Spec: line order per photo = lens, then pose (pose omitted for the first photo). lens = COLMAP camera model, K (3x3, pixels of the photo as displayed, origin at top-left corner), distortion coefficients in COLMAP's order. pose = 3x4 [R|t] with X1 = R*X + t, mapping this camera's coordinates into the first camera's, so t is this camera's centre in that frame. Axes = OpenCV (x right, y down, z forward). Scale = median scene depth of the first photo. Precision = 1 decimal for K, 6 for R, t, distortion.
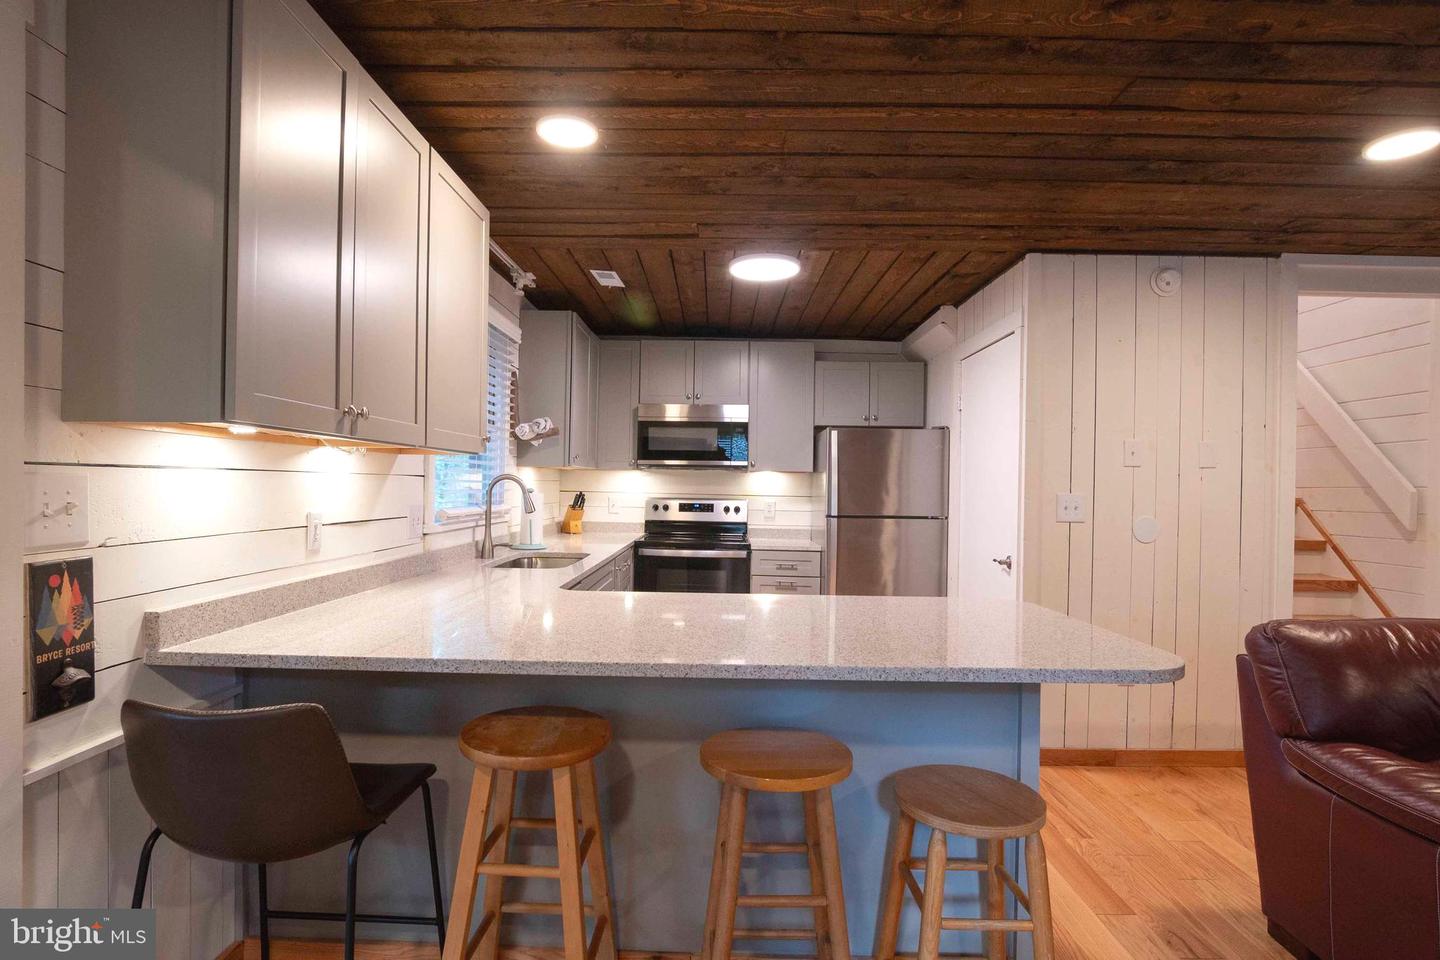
lens RADIAL K [[710.1, 0, 711.1], [0, 710.1, 485.6], [0, 0, 1]] dist [-0.027329, 0.007933]
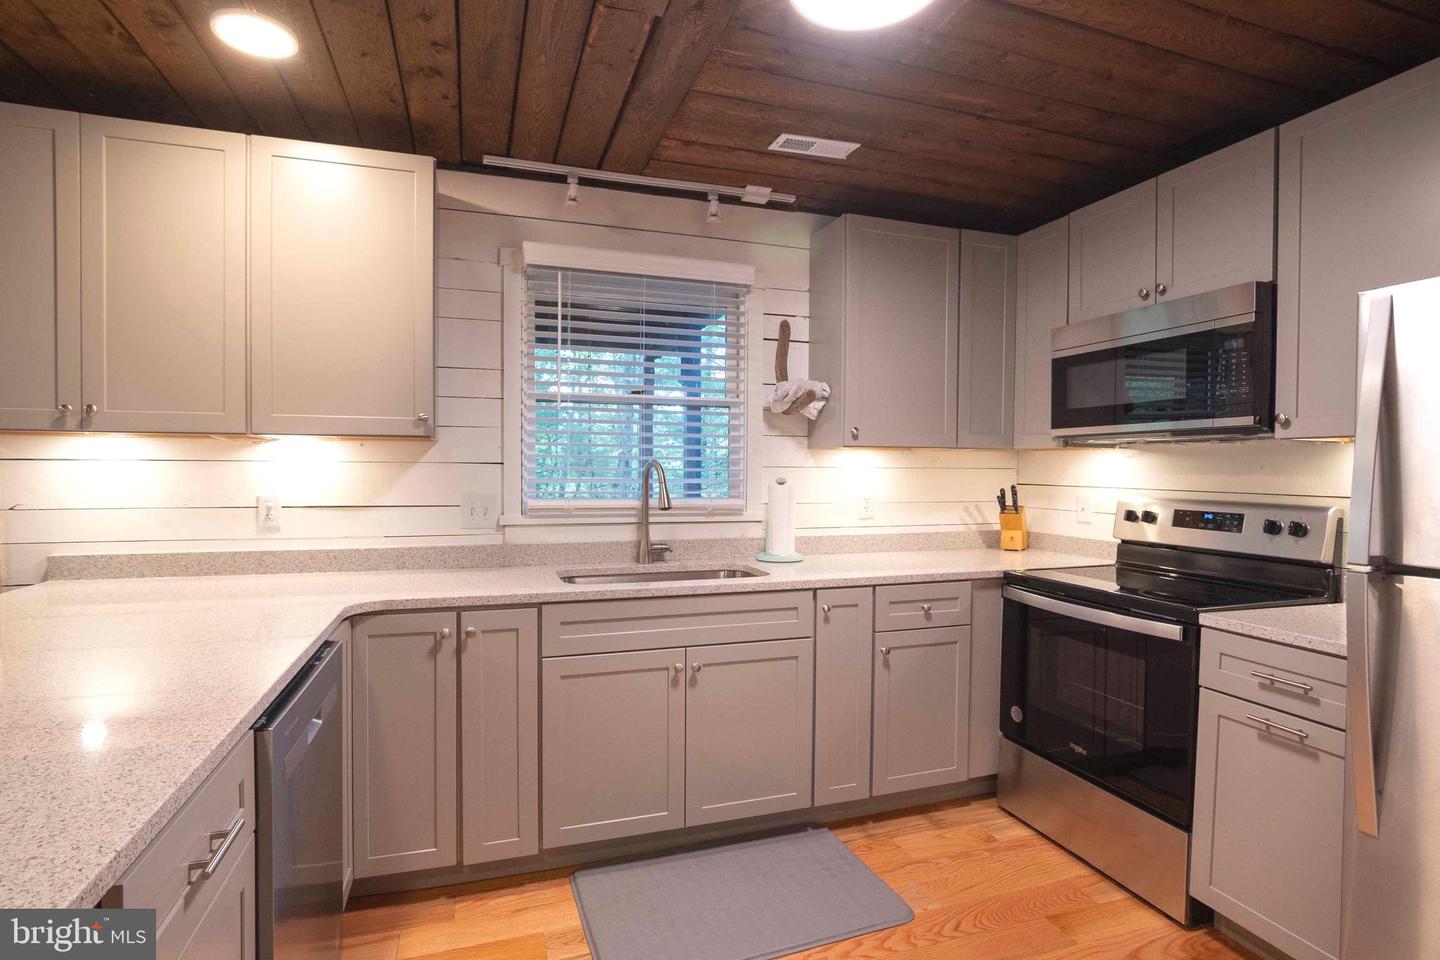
lens RADIAL K [[710.1, 0, 711.1], [0, 710.1, 485.6], [0, 0, 1]] dist [-0.027329, 0.007933]
pose [[0.333123, 0.008700, -0.942843, 0.463674], [-0.001677, 0.999961, 0.008634, 0.005938], [0.942882, -0.001295, 0.333125, 0.776403]]
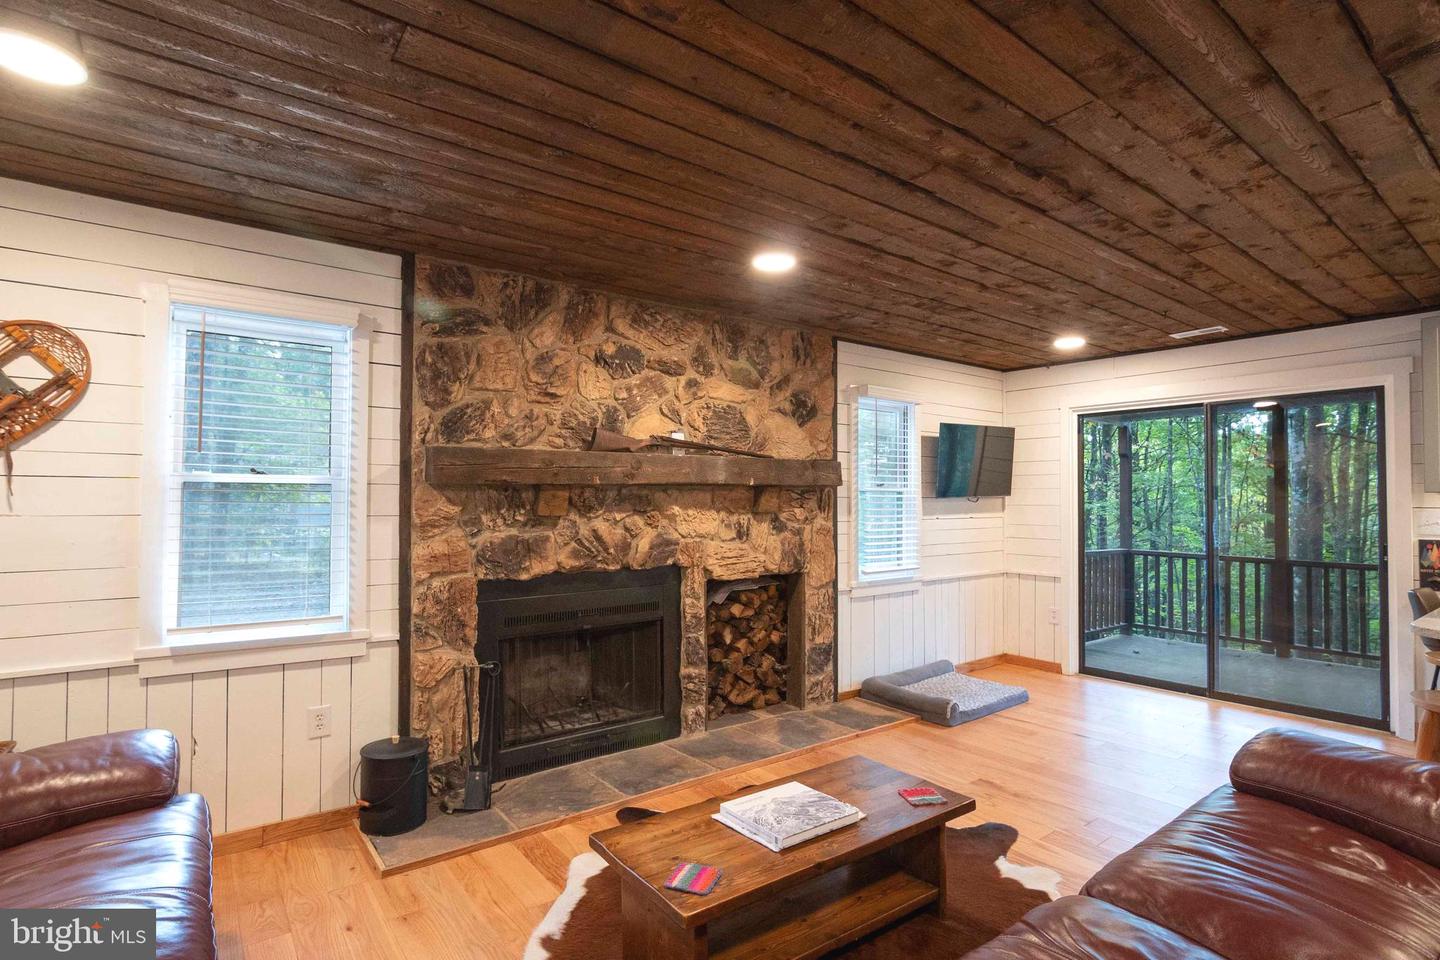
lens RADIAL K [[710.1, 0, 711.1], [0, 710.1, 485.6], [0, 0, 1]] dist [-0.027329, 0.007933]
pose [[-0.790592, -0.032753, -0.611467, 1.216805], [-0.018991, 0.999400, -0.028978, 0.006870], [0.612049, -0.011297, -0.790739, 0.531862]]
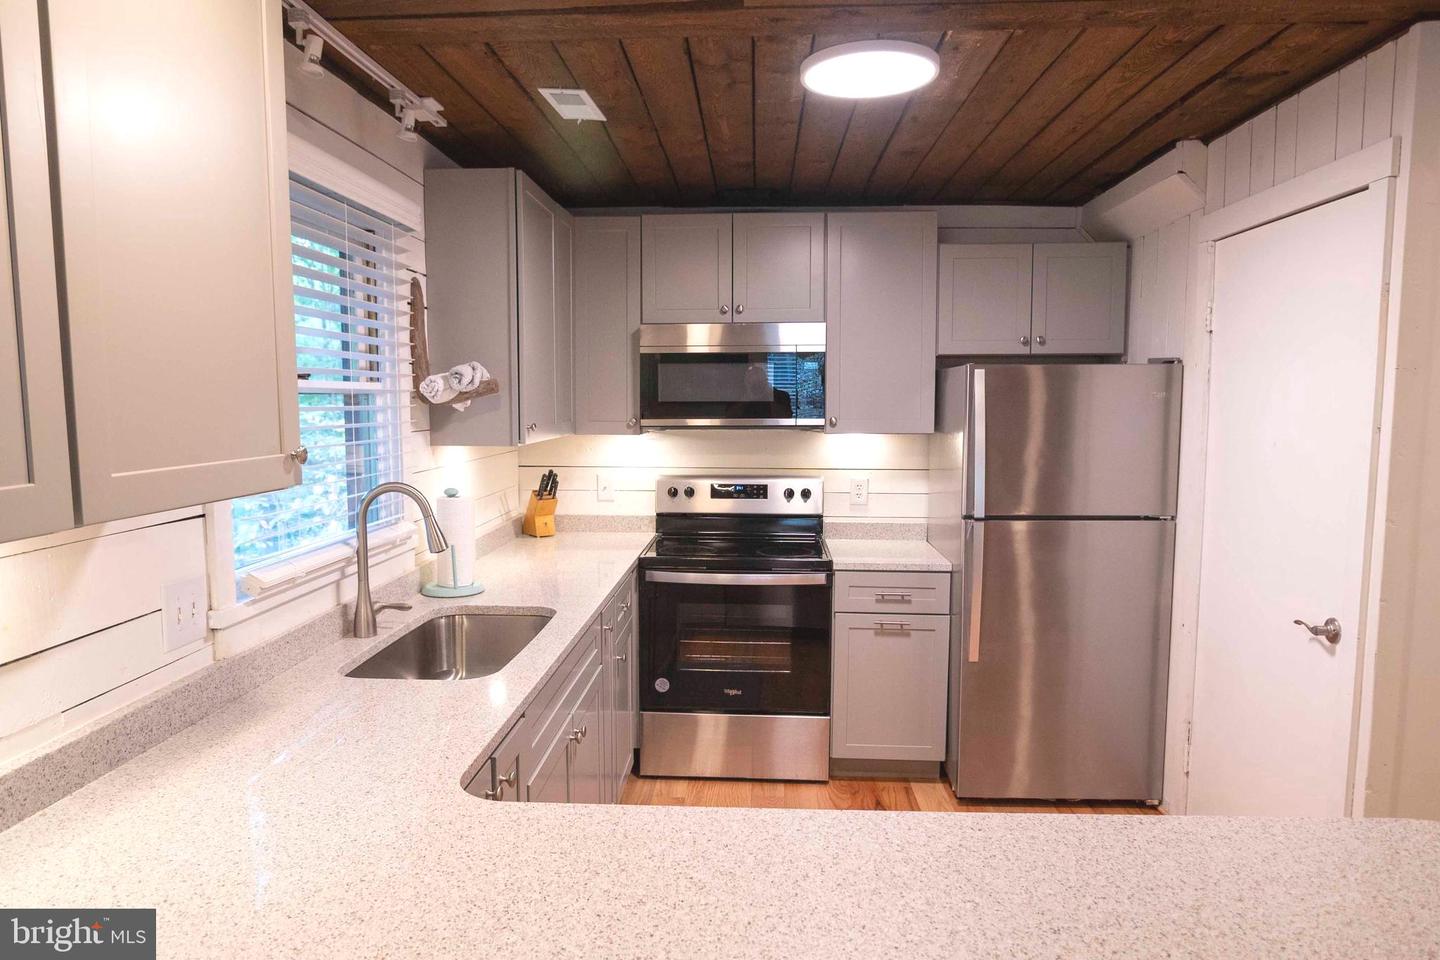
lens RADIAL K [[923.6, 0, 713.4], [0, 923.6, 485.5], [0, 0, 1]] dist [-0.024134, 0.001450]
pose [[0.999051, -0.013810, -0.041306, -0.014752], [0.017667, 0.995368, 0.094506, -0.073614], [0.039809, -0.095146, 0.994667, 0.304385]]
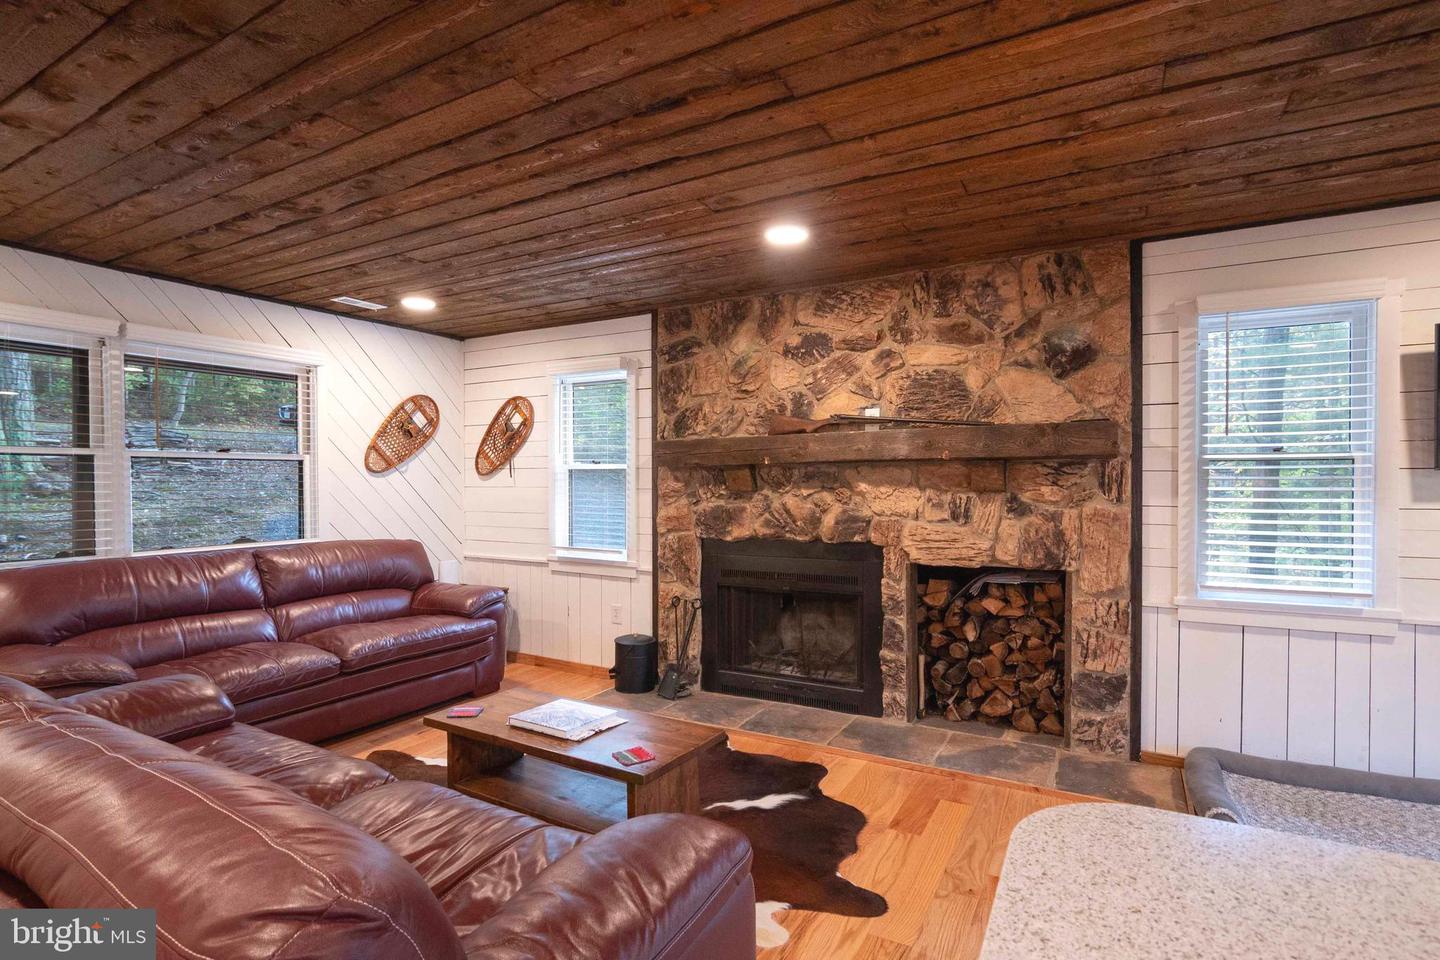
lens RADIAL K [[710.1, 0, 711.1], [0, 710.1, 485.6], [0, 0, 1]] dist [-0.027329, 0.007933]
pose [[-0.875477, -0.018738, 0.482897, 0.276127], [-0.010110, 0.999739, 0.020464, -0.007982], [-0.483154, 0.013033, -0.875438, 0.695284]]
